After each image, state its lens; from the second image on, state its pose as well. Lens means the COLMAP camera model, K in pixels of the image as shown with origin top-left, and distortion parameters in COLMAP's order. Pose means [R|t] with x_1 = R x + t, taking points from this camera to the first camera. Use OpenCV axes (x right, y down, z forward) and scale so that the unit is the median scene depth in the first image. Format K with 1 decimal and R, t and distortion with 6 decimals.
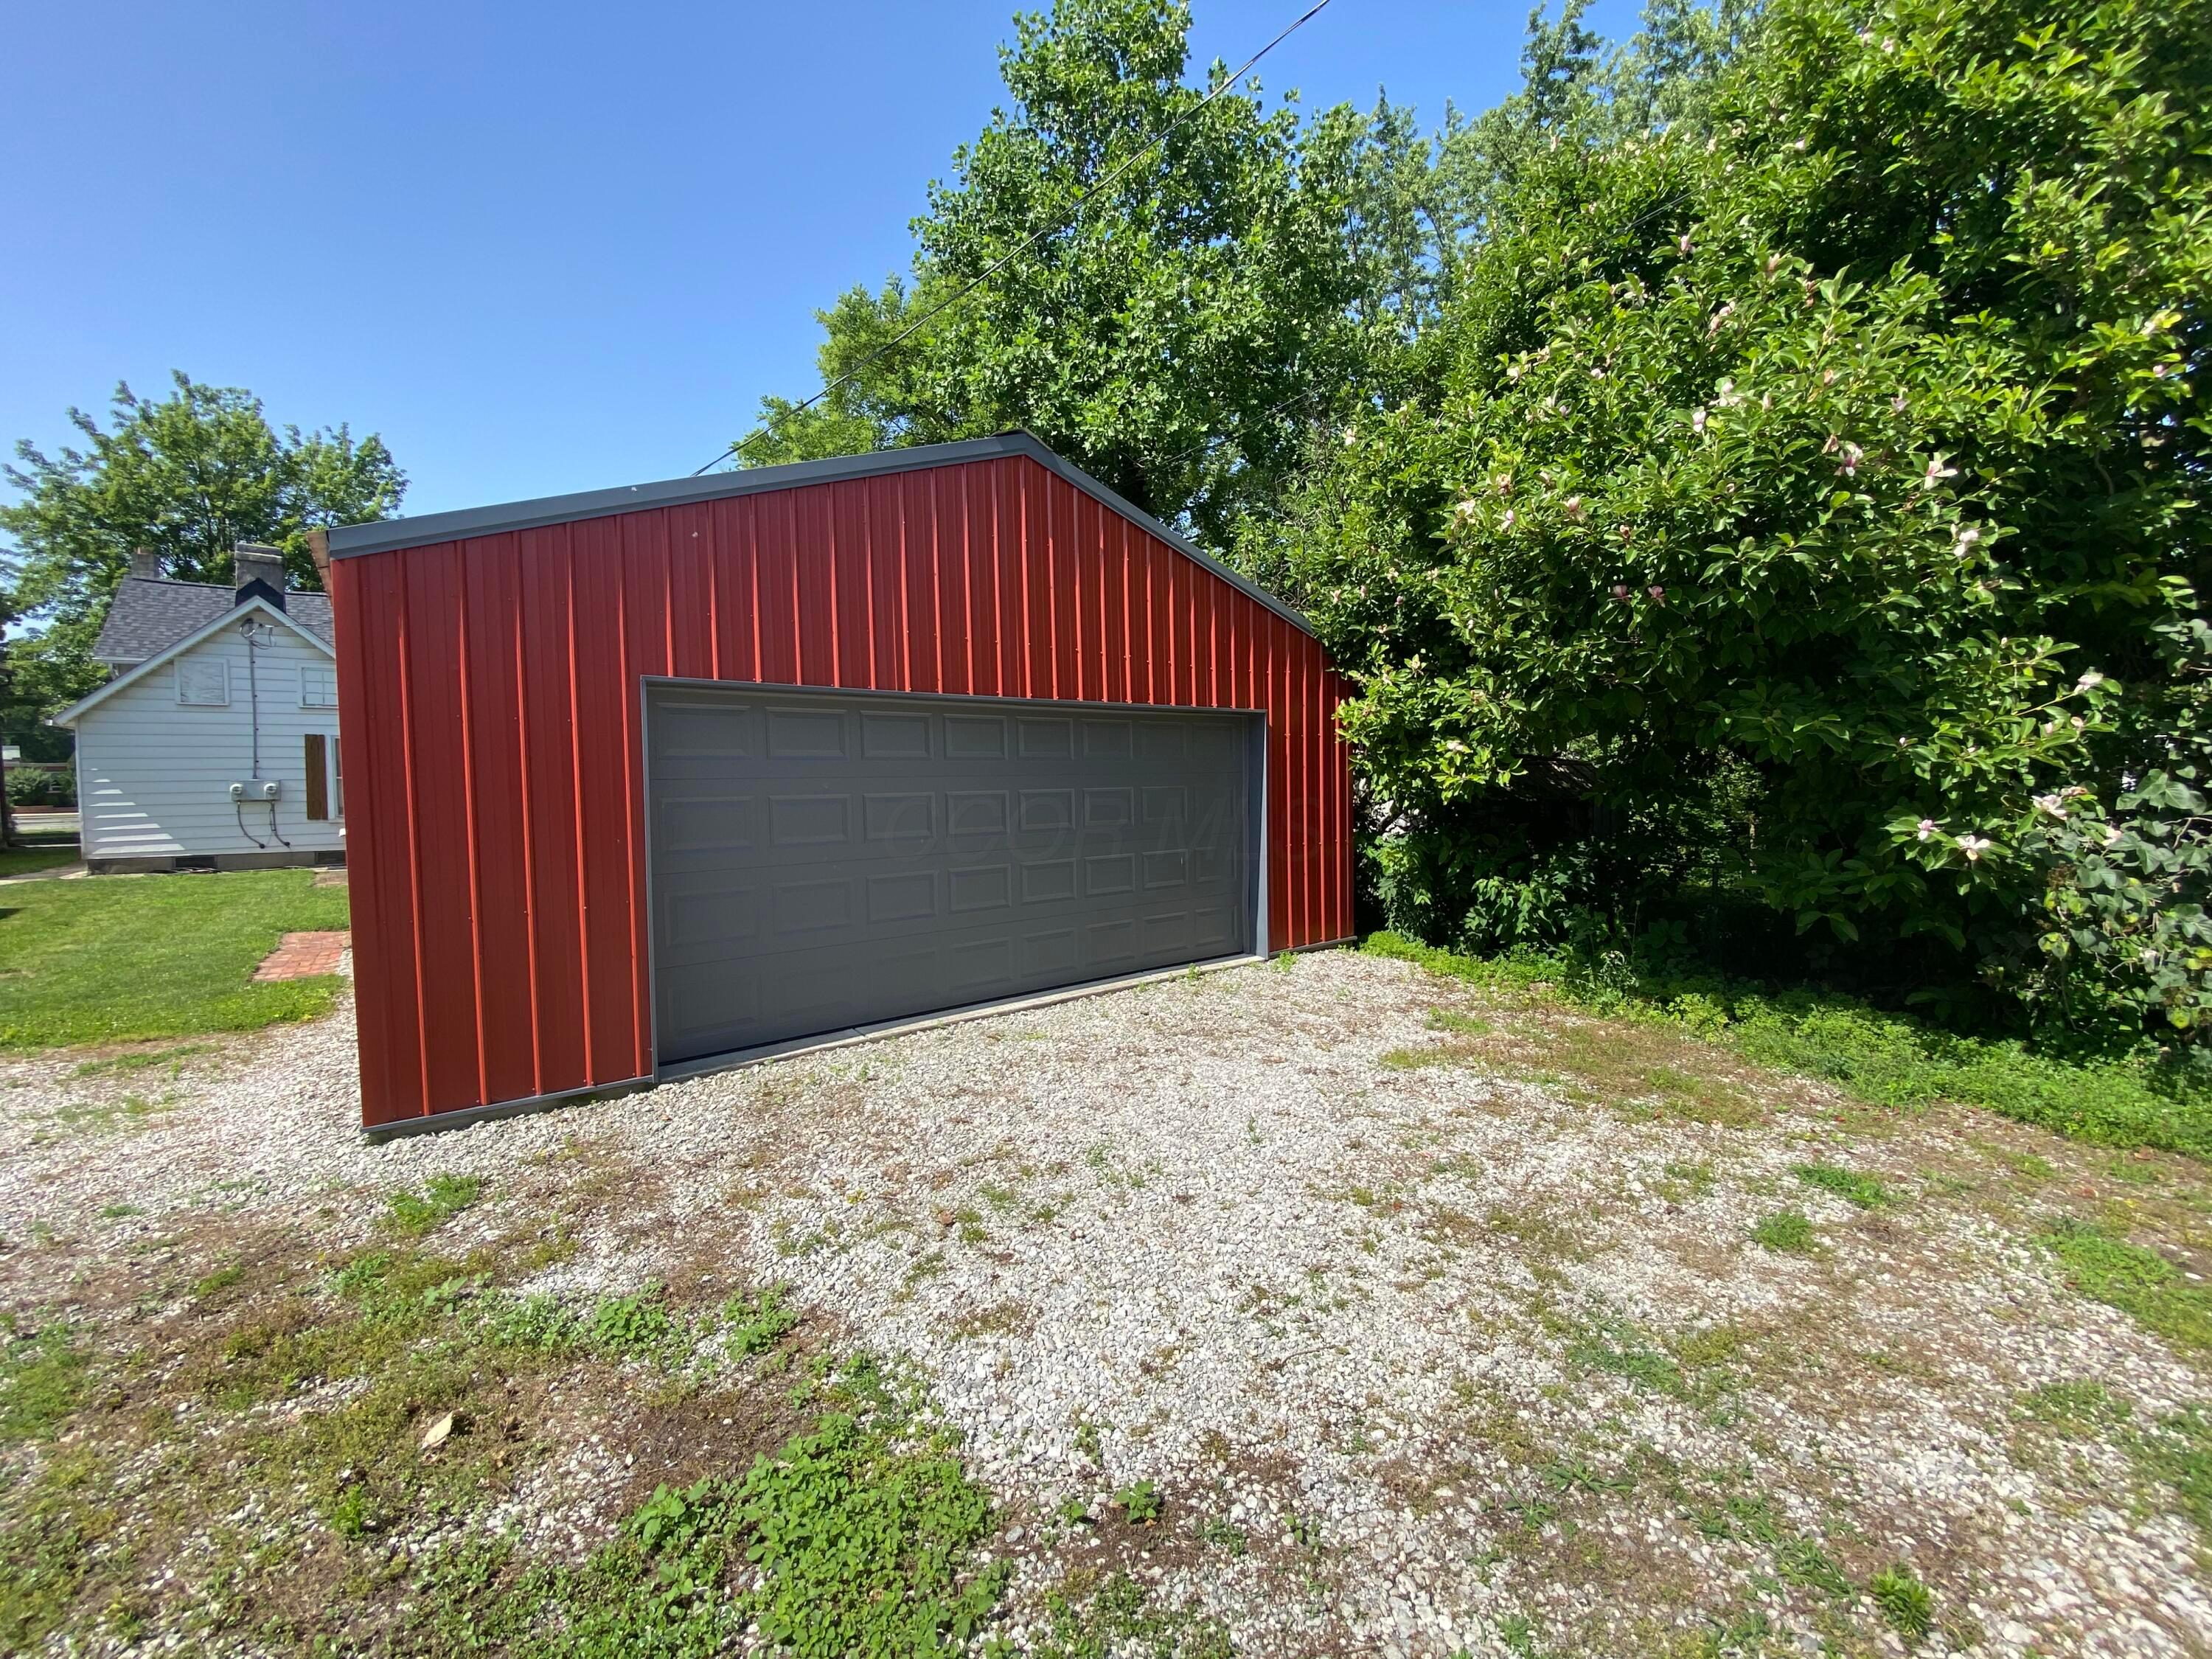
lens RADIAL K [[903.1, 0, 1106.0], [0, 903.1, 829.5], [0, 0, 1]] dist [0.013502, -0.018814]
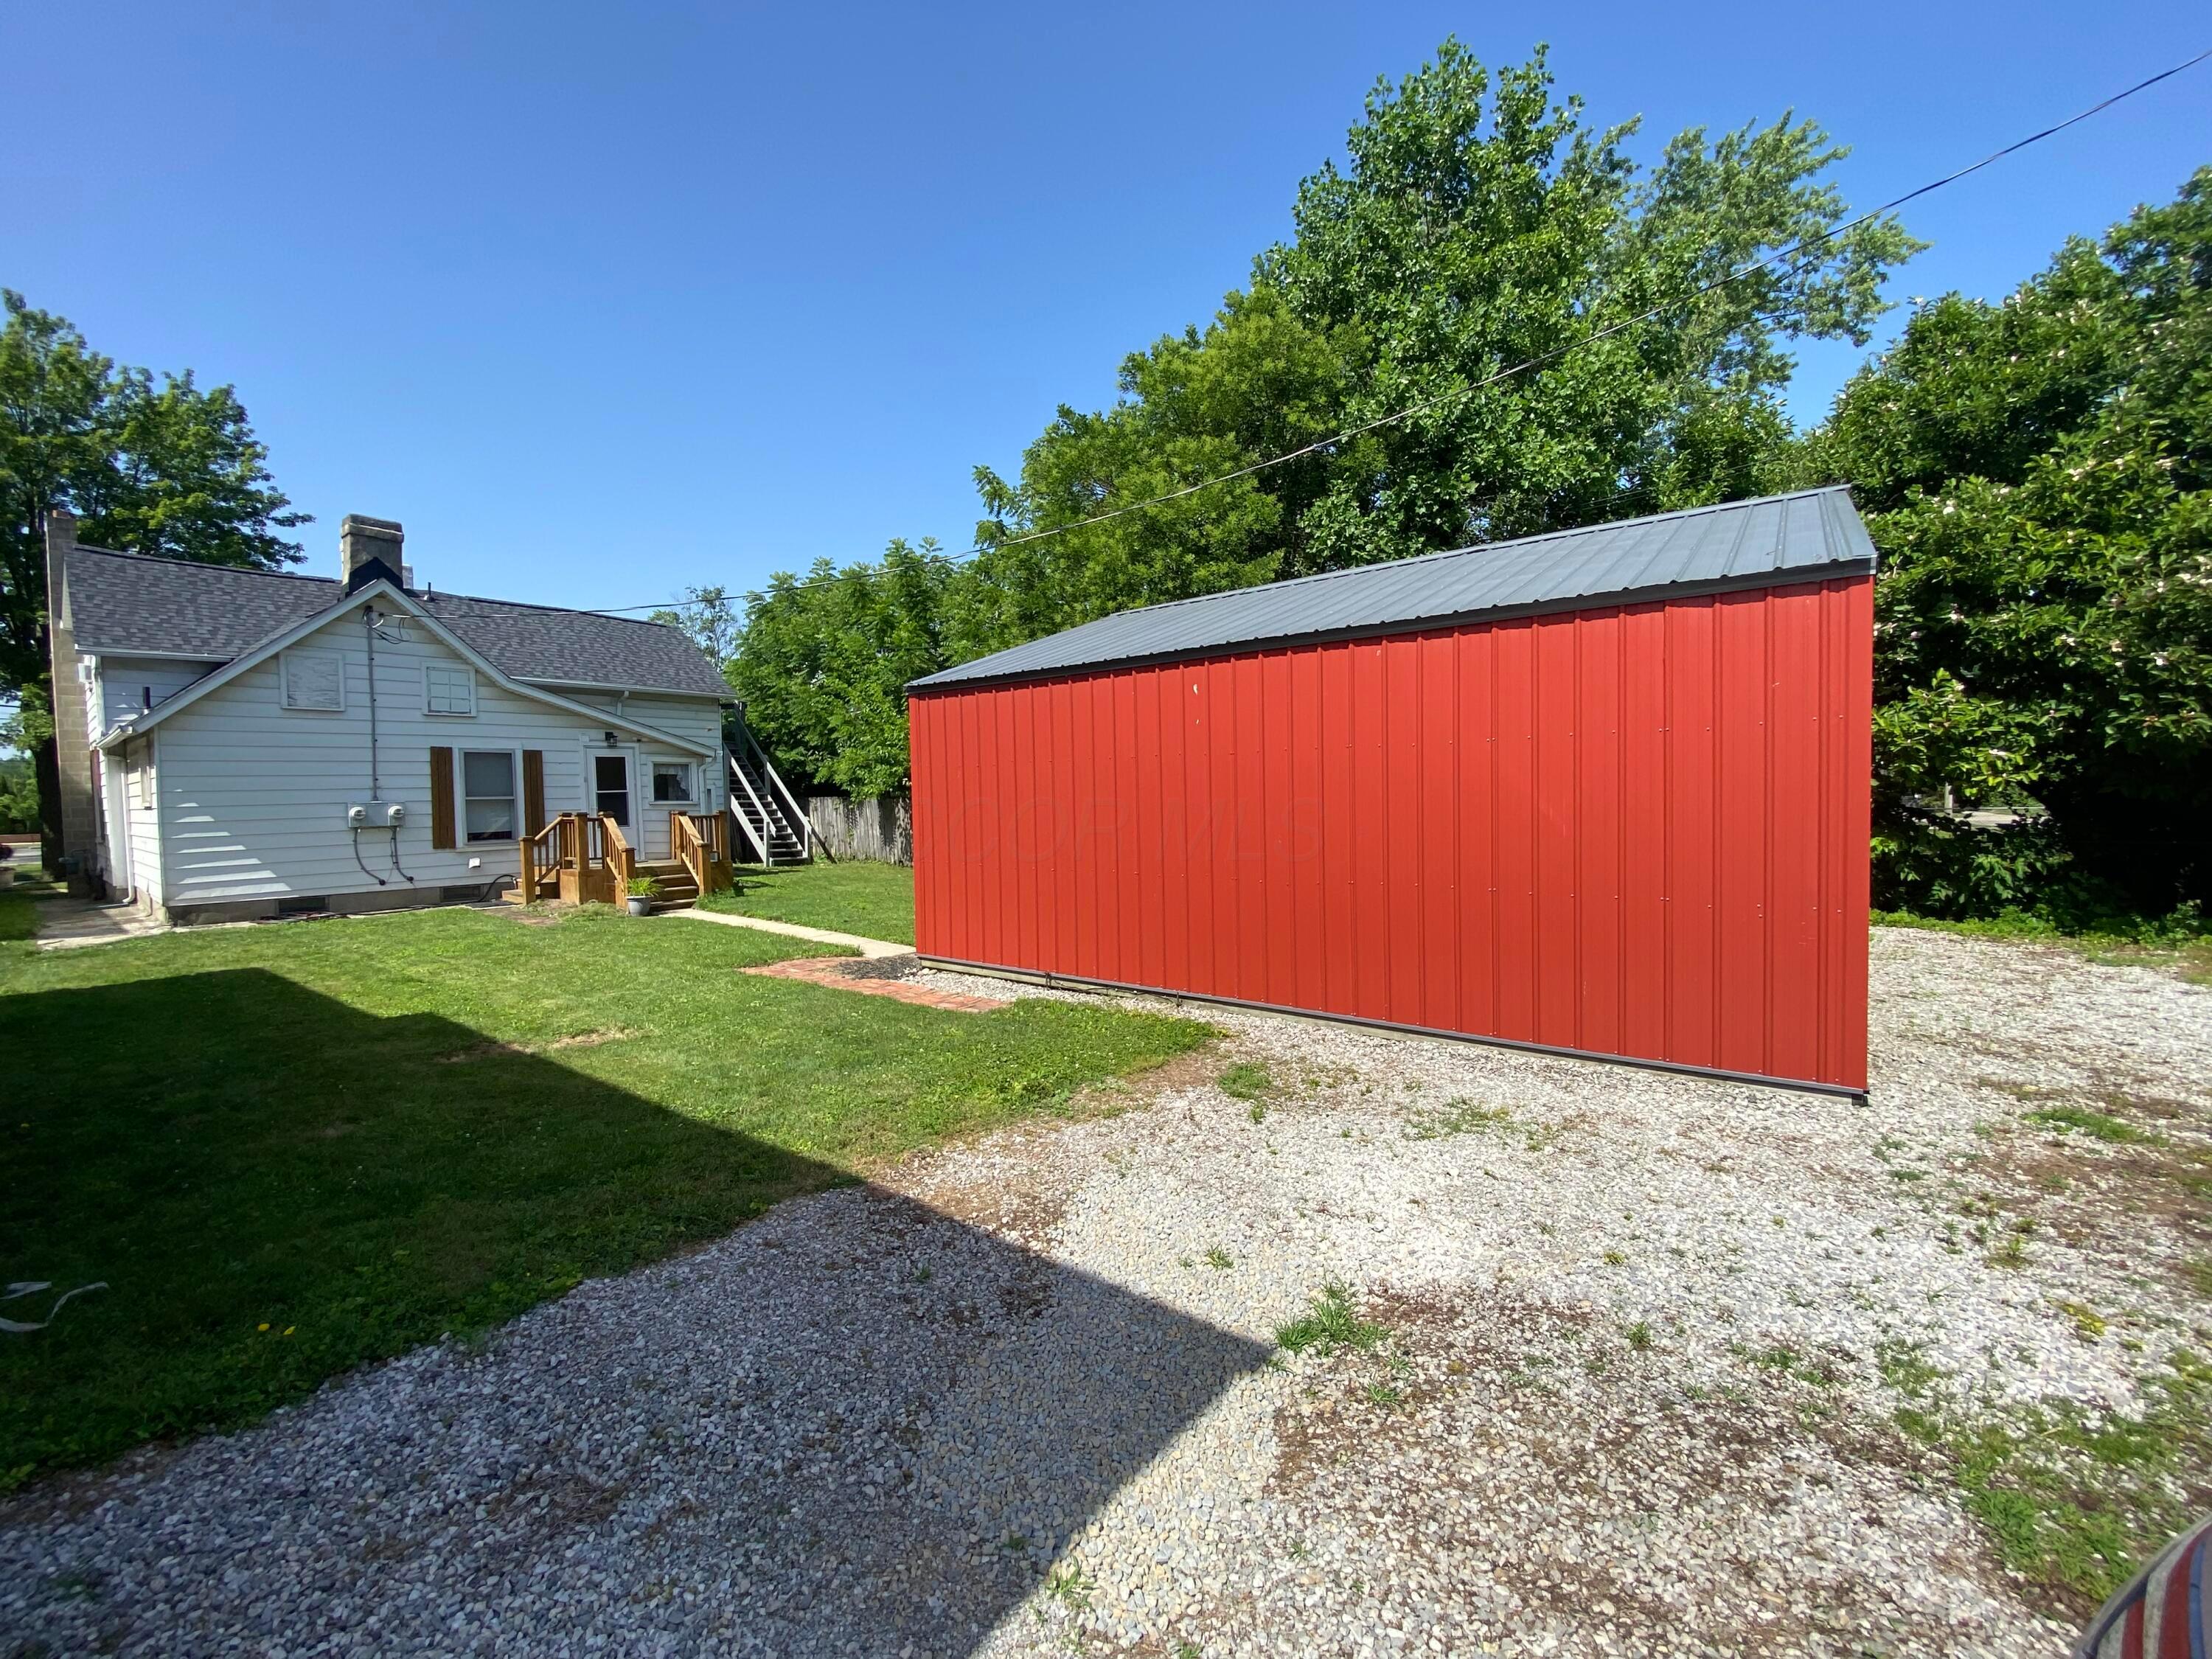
lens RADIAL K [[896.0, 0, 1117.5], [0, 896.0, 833.2], [0, 0, 1]] dist [0.016472, -0.018456]
pose [[0.967833, -0.024148, 0.250433, -0.475439], [0.027364, 0.999582, -0.009367, -0.000566], [-0.250102, 0.015919, 0.968089, 0.034916]]
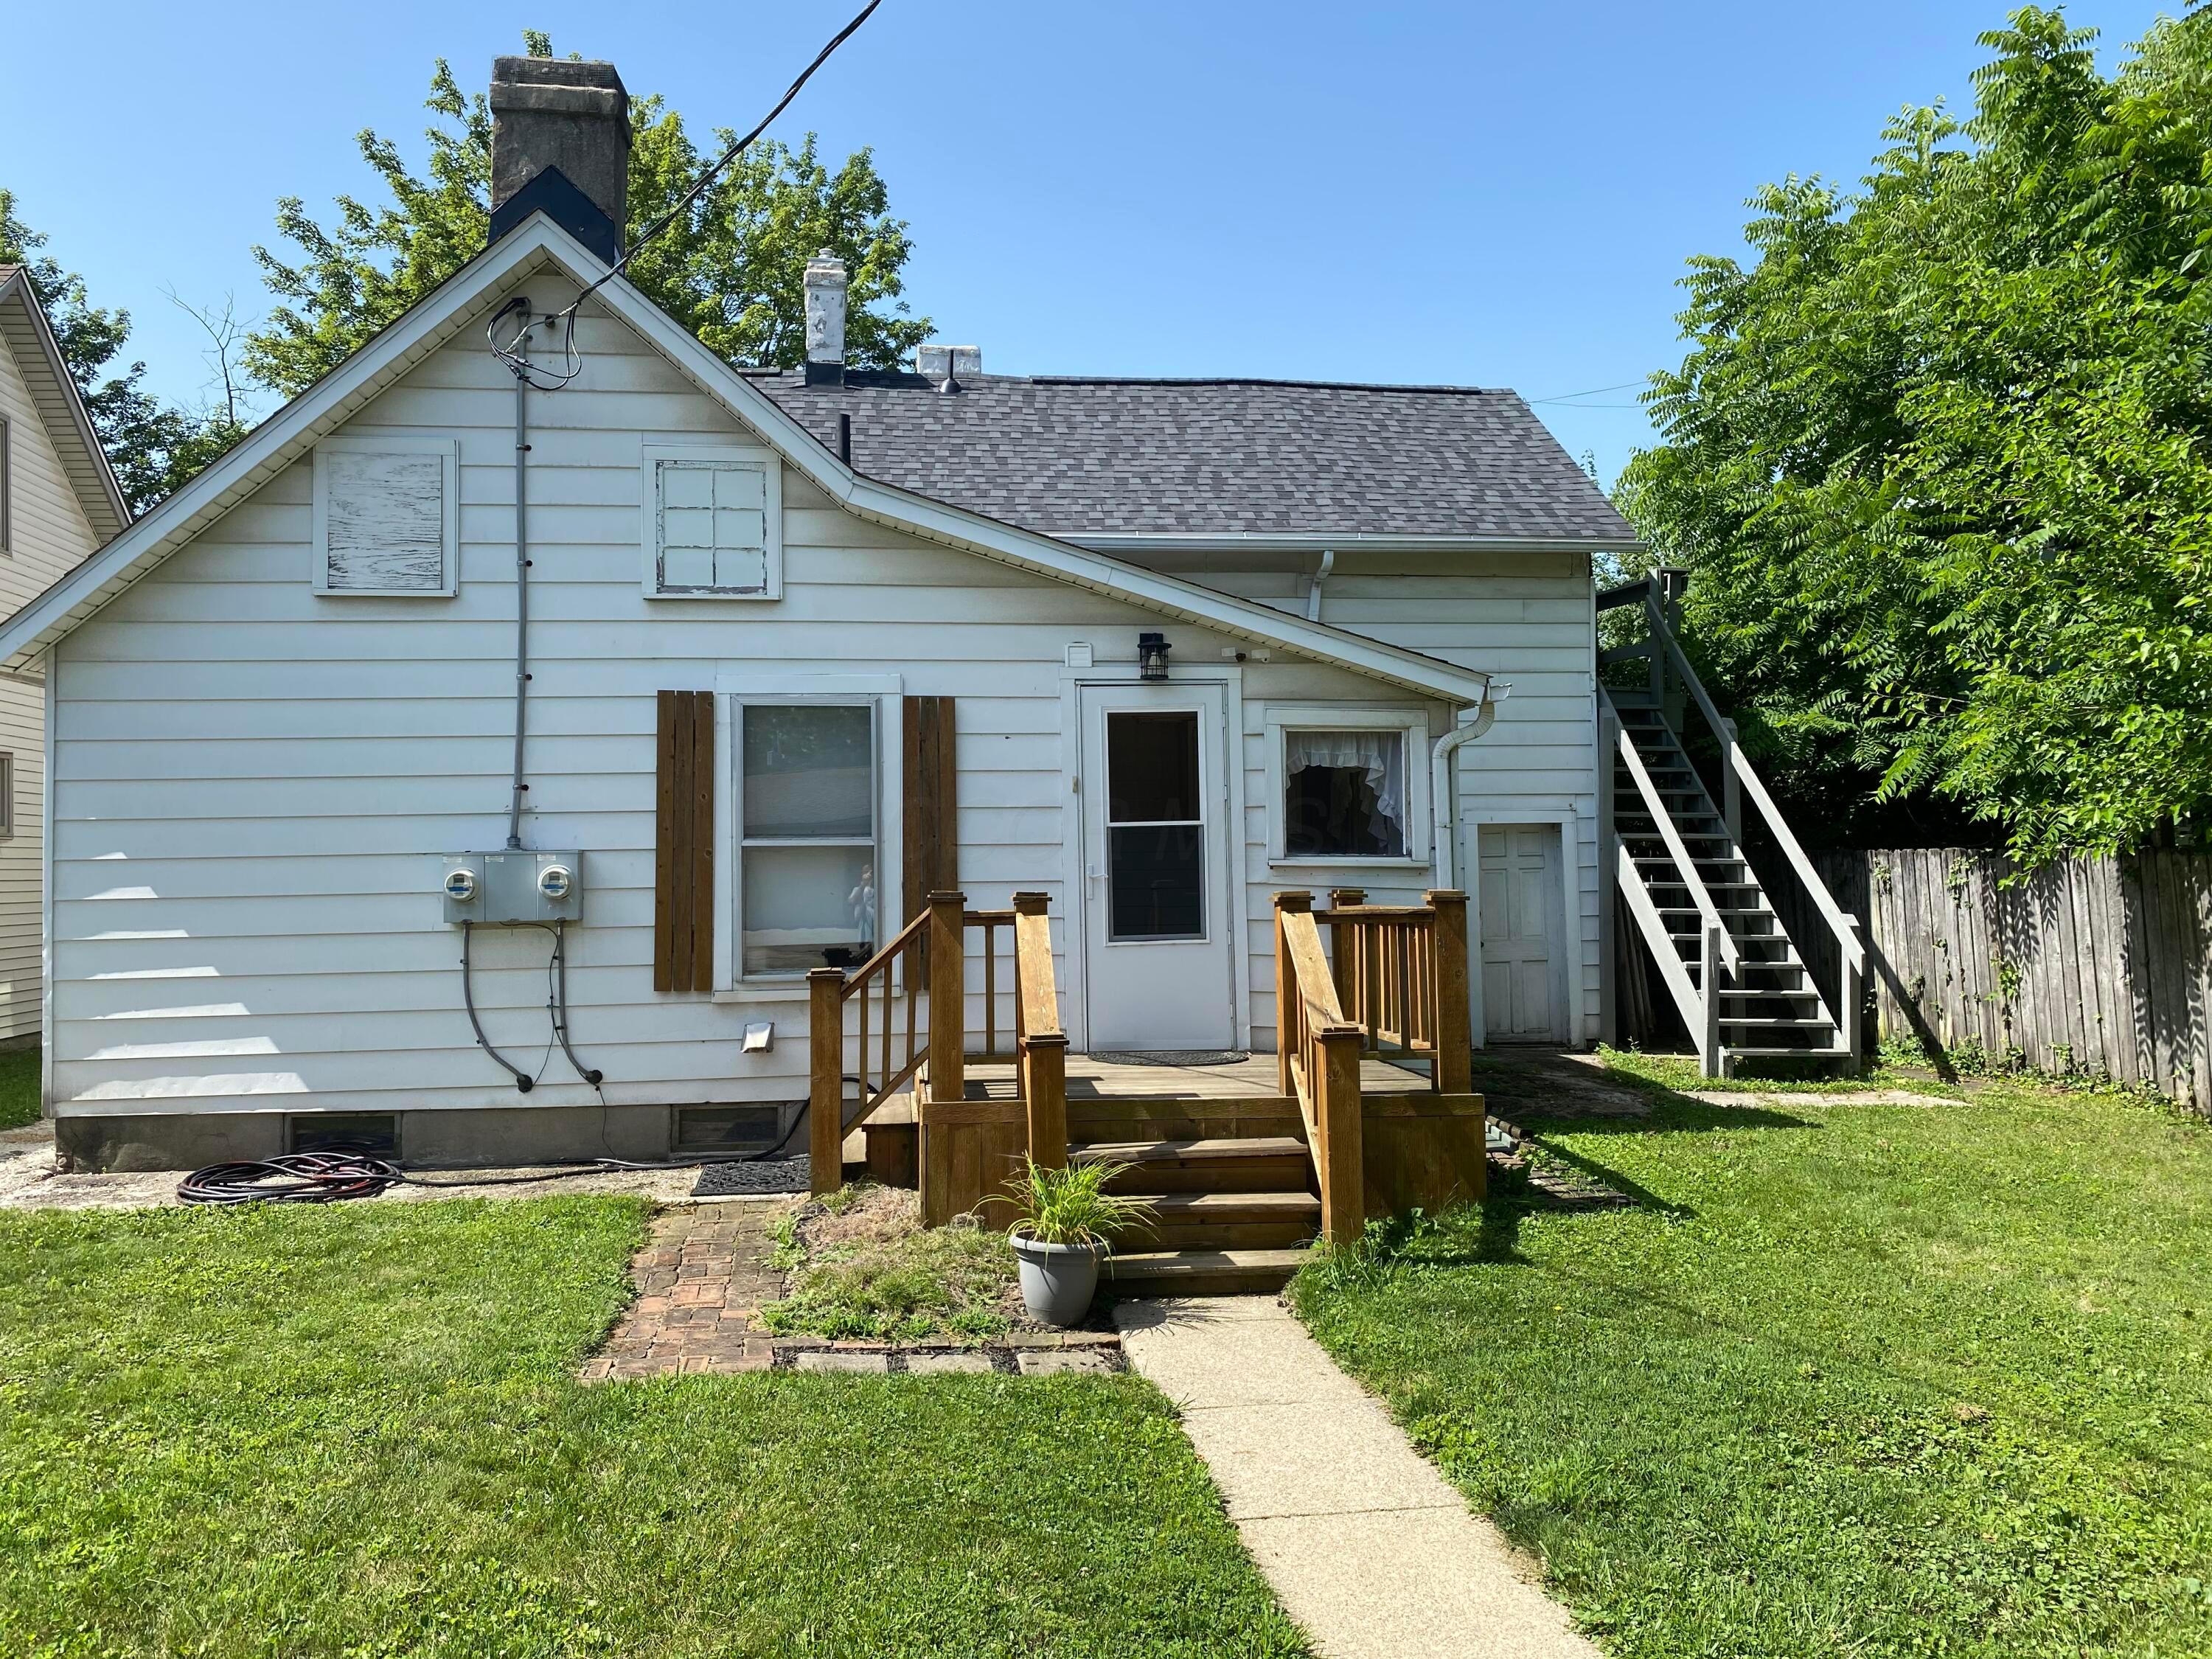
lens RADIAL K [[1700.1, 0, 1072.4], [0, 1700.1, 806.4], [0, 0, 1]] dist [0.068363, -0.108653]
pose [[0.857395, -0.021441, -0.514212, -0.490329], [-0.022614, 0.996597, -0.079262, -0.029165], [0.514162, 0.079587, 0.853993, 0.598540]]
